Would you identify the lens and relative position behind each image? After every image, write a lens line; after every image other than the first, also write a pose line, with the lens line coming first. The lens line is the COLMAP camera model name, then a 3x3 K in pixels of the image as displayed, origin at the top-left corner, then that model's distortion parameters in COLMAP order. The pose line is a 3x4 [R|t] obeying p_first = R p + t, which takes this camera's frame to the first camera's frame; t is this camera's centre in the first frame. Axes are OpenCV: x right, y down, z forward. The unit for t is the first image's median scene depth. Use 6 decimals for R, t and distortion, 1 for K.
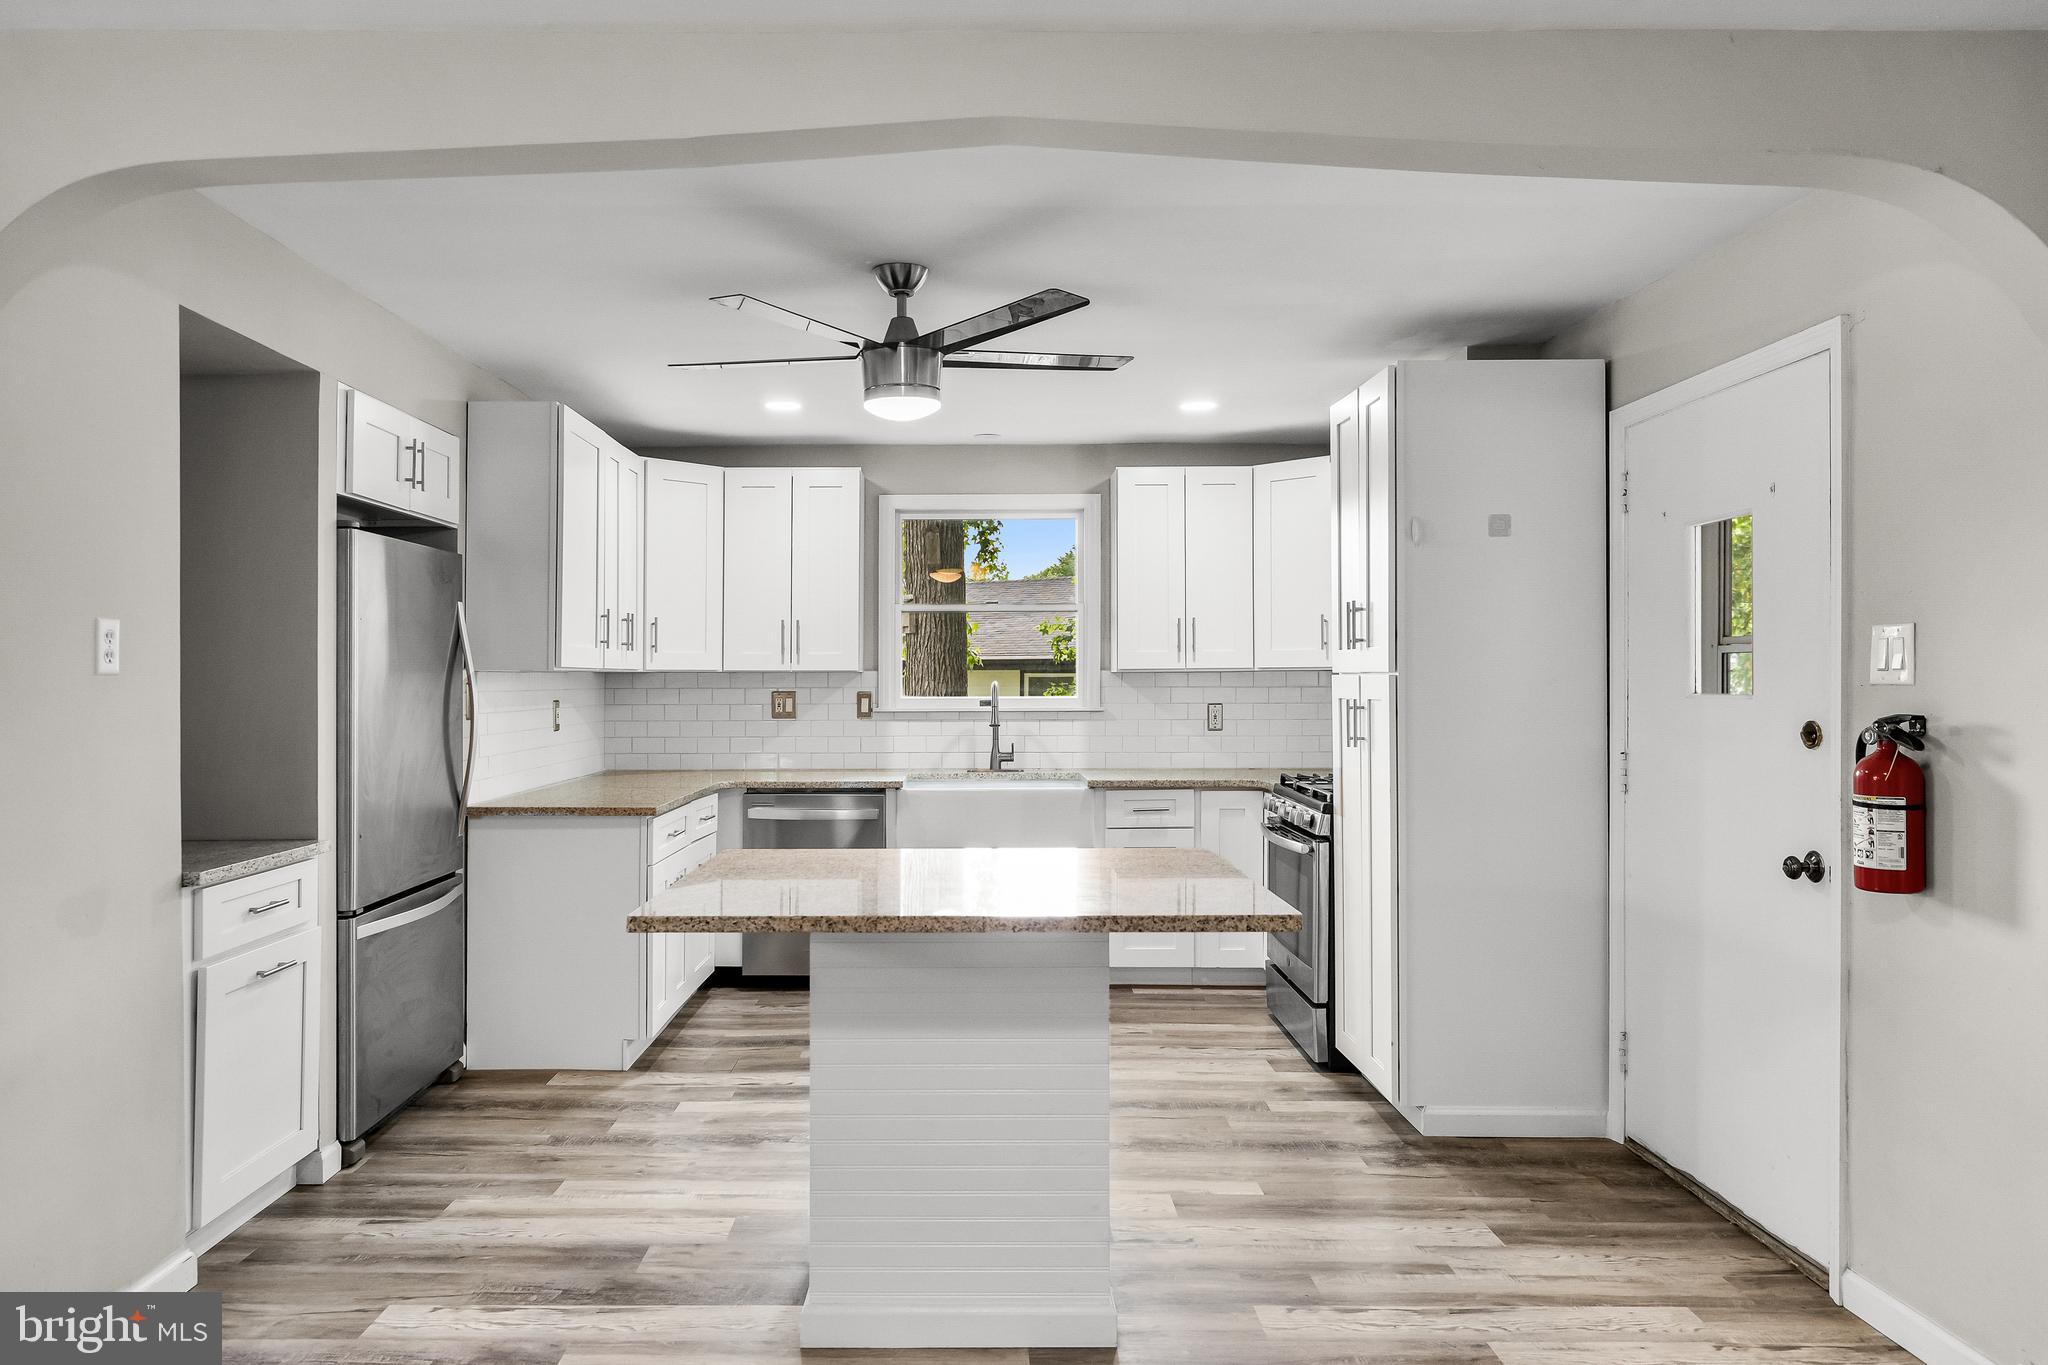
lens RADIAL K [[1335.8, 0, 962.7], [0, 1335.8, 674.6], [0, 0, 1]] dist [0.000374, -0.002924]
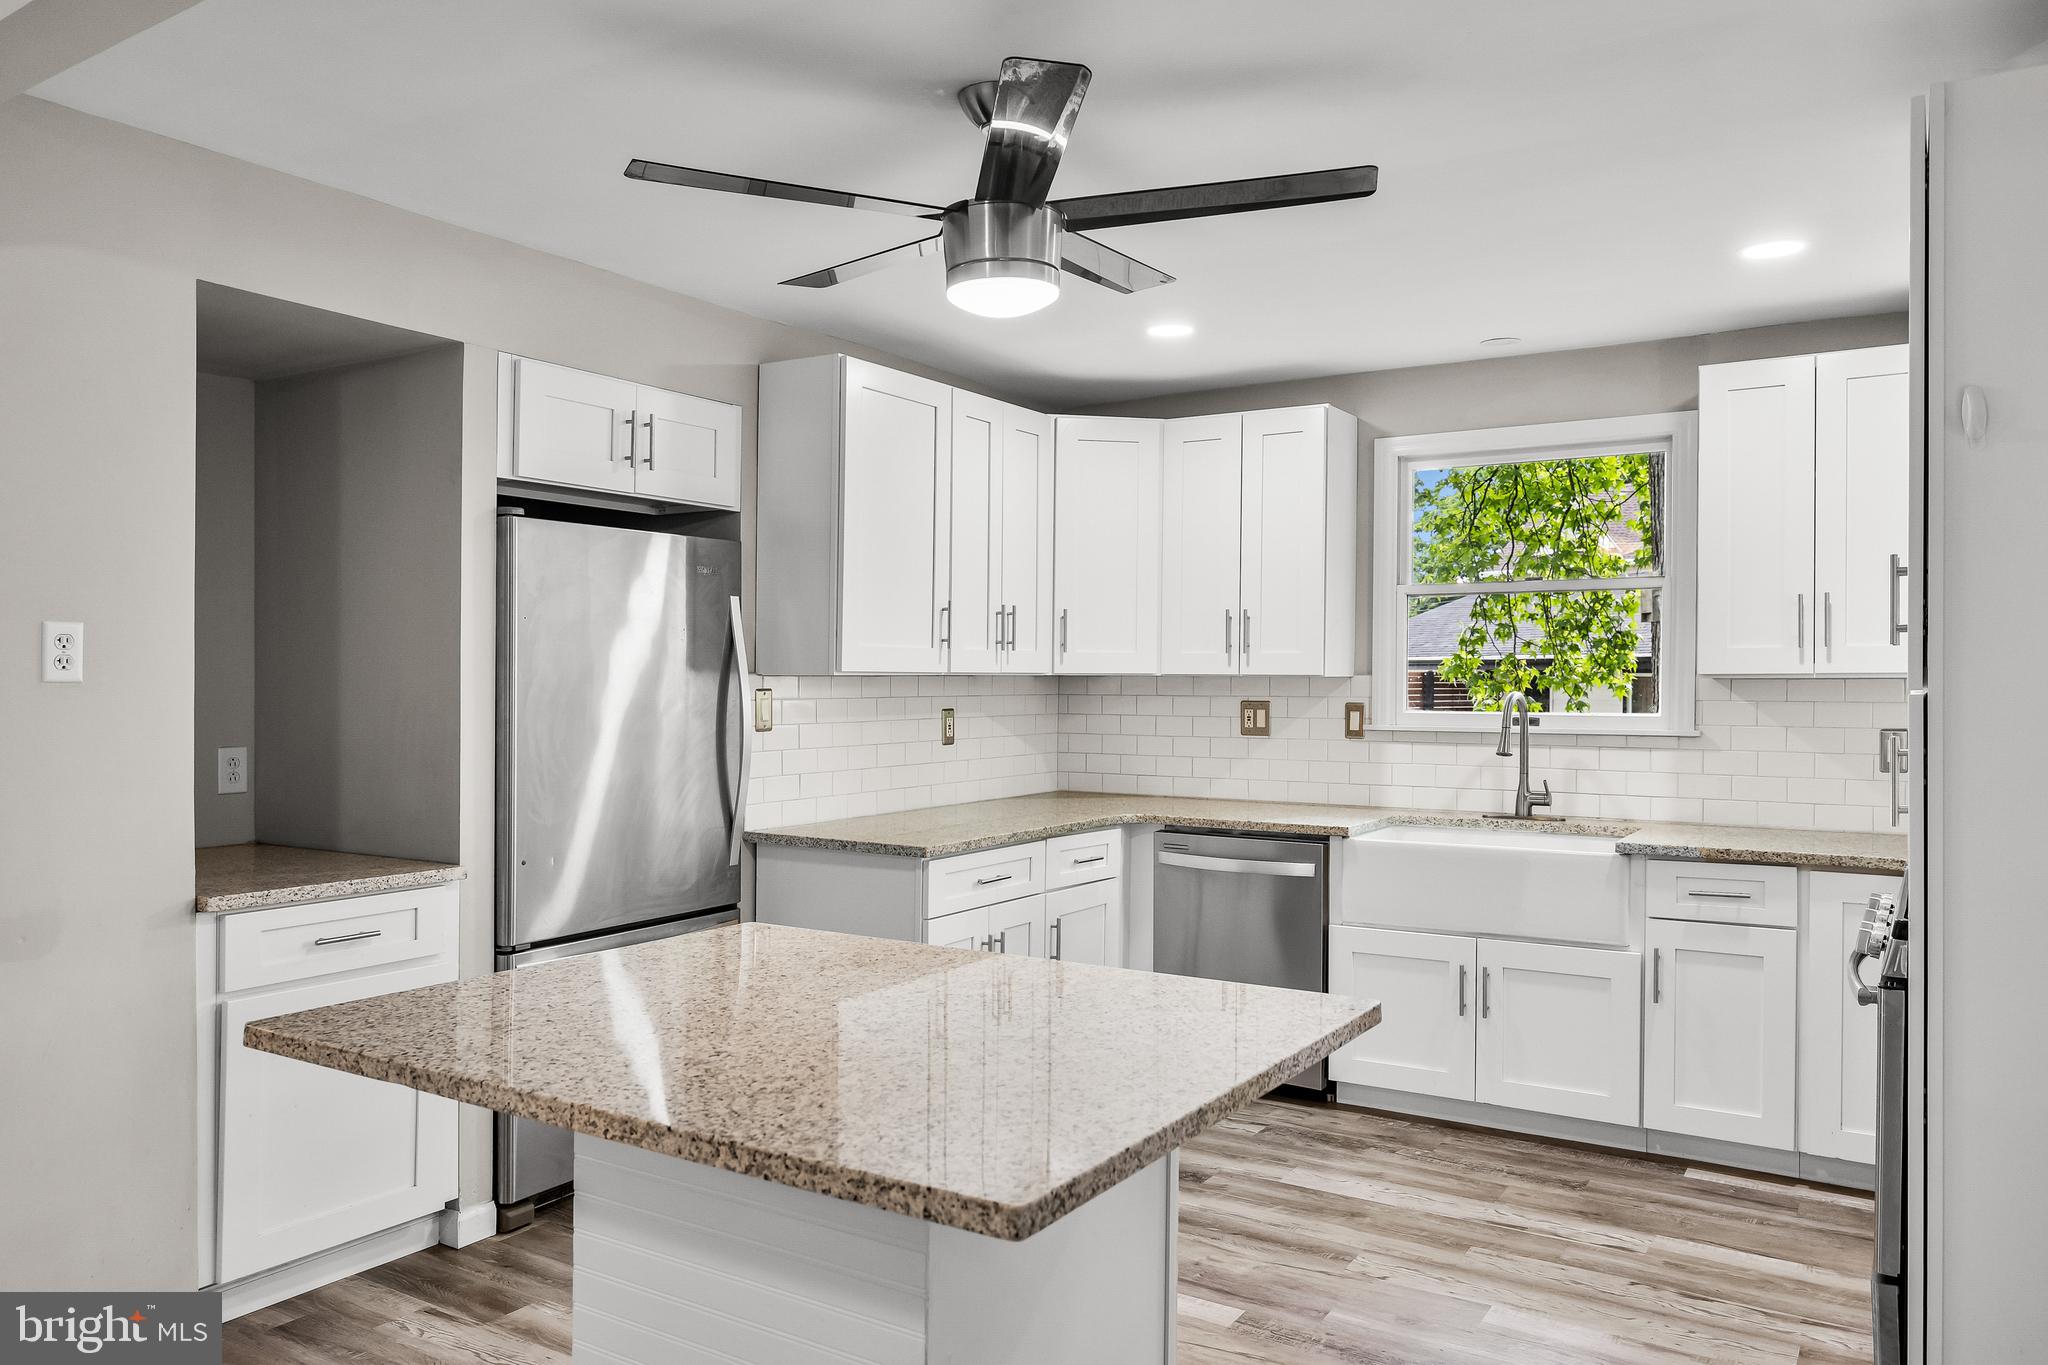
lens RADIAL K [[1442.4, 0, 1035.3], [0, 1442.4, 677.6], [0, 0, 1]] dist [-0.011466, 0.000590]
pose [[0.849147, 0.004674, -0.528137, 0.226712], [-0.002702, 0.999986, 0.004505, -0.004984], [0.528150, -0.002399, 0.849148, 0.243112]]
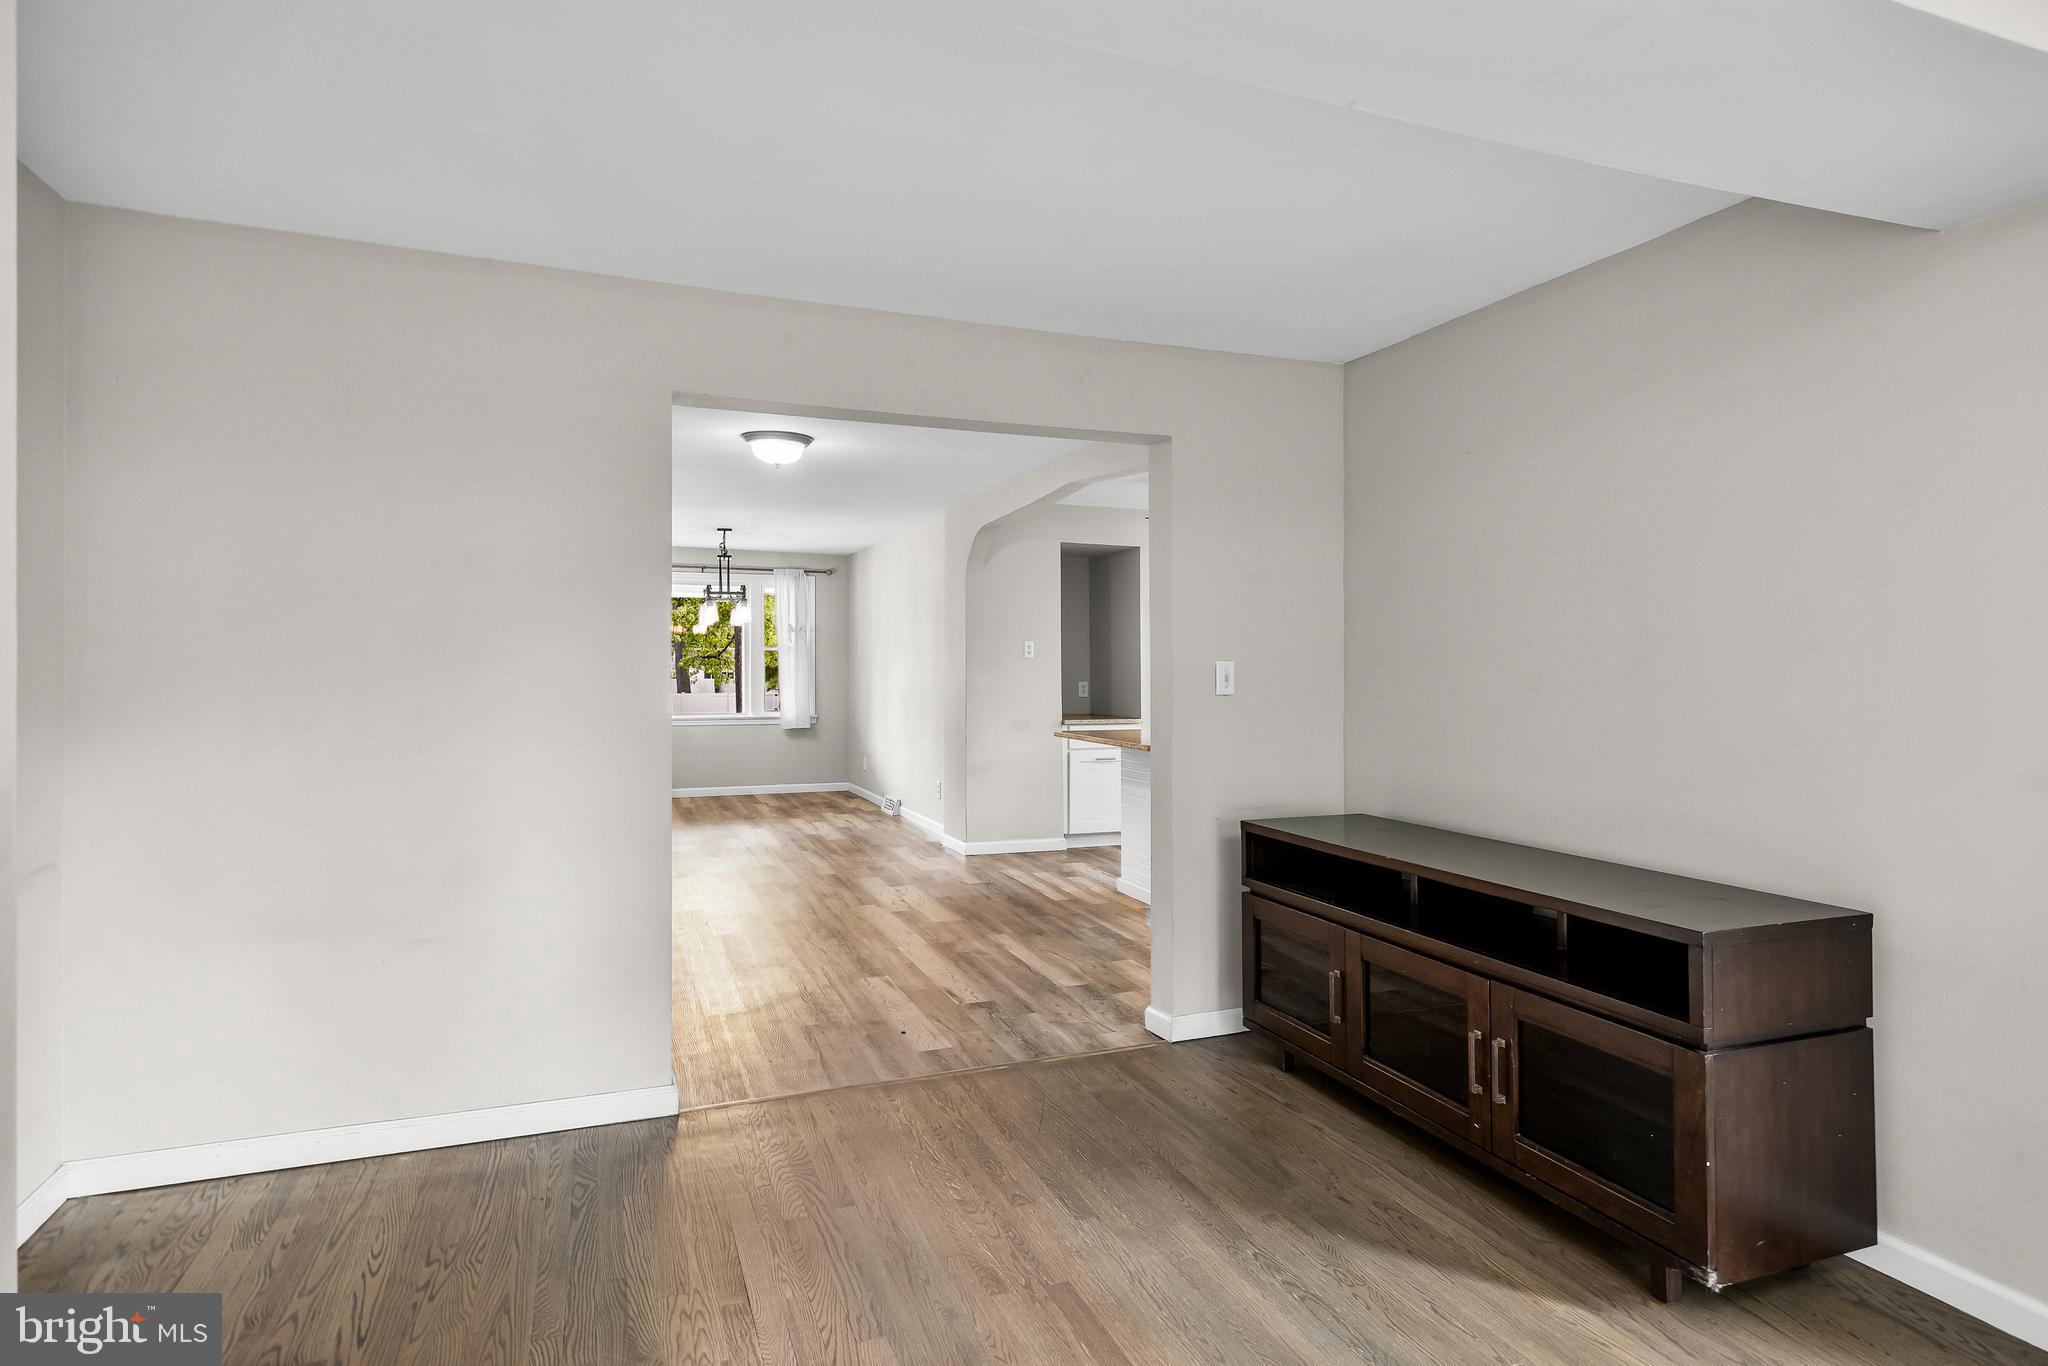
lens RADIAL K [[1105.6, 0, 1020.0], [0, 1105.6, 667.7], [0, 0, 1]] dist [-0.002141, -0.002123]
pose [[0.360852, 0.002426, -0.932620, 0.967368], [0.004538, 0.999980, 0.004357, 0.006078], [0.932612, -0.005805, 0.360834, -0.021395]]
